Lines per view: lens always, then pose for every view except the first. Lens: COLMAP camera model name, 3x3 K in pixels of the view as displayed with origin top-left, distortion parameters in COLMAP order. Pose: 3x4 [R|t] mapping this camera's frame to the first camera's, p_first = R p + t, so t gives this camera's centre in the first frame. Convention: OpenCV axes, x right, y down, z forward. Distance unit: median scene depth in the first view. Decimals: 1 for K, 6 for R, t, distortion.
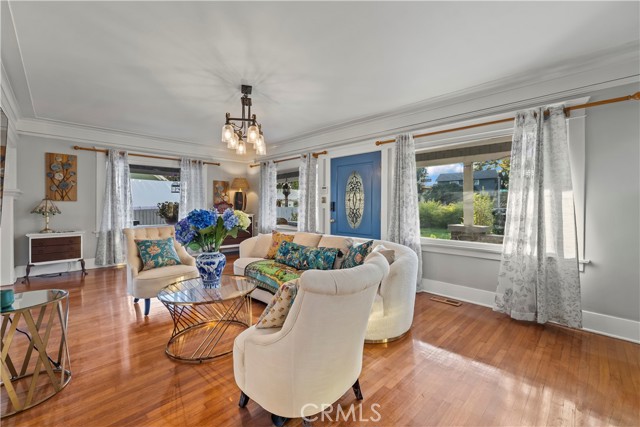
lens RADIAL K [[270.2, 0, 315.6], [0, 270.2, 208.5], [0, 0, 1]] dist [-0.000431, -0.000007]
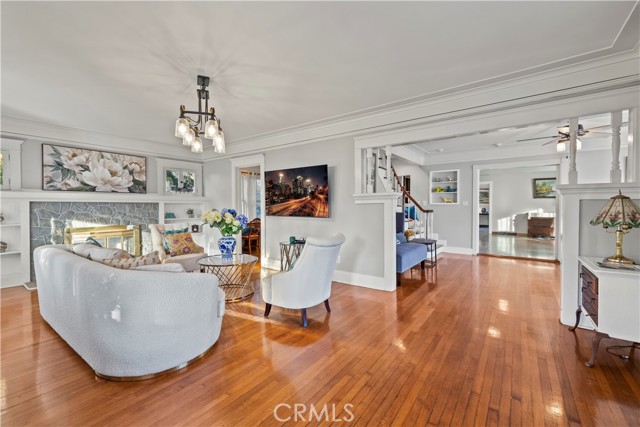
lens RADIAL K [[270.2, 0, 315.6], [0, 270.2, 208.5], [0, 0, 1]] dist [-0.000431, -0.000007]
pose [[-0.986837, 0.000064, -0.161719, -0.307436], [-0.003820, 0.999712, 0.023702, -0.020755], [0.161674, 0.024008, -0.986552, 1.240374]]
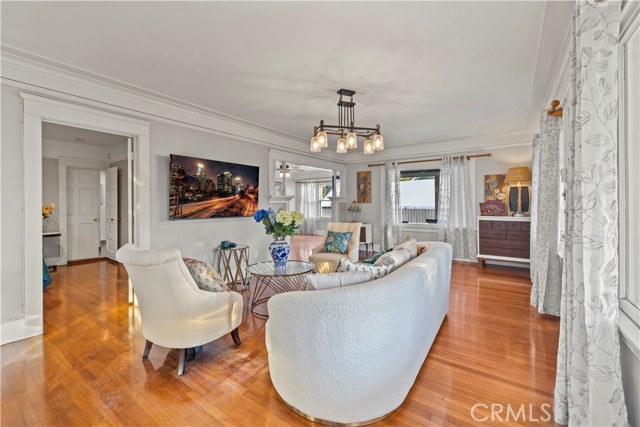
lens RADIAL K [[270.2, 0, 315.6], [0, 270.2, 208.5], [0, 0, 1]] dist [-0.000431, -0.000007]
pose [[0.178347, 0.007891, -0.983936, 0.451298], [-0.005650, 0.999960, 0.006996, -0.005531], [0.983951, 0.004312, 0.178384, 0.439249]]
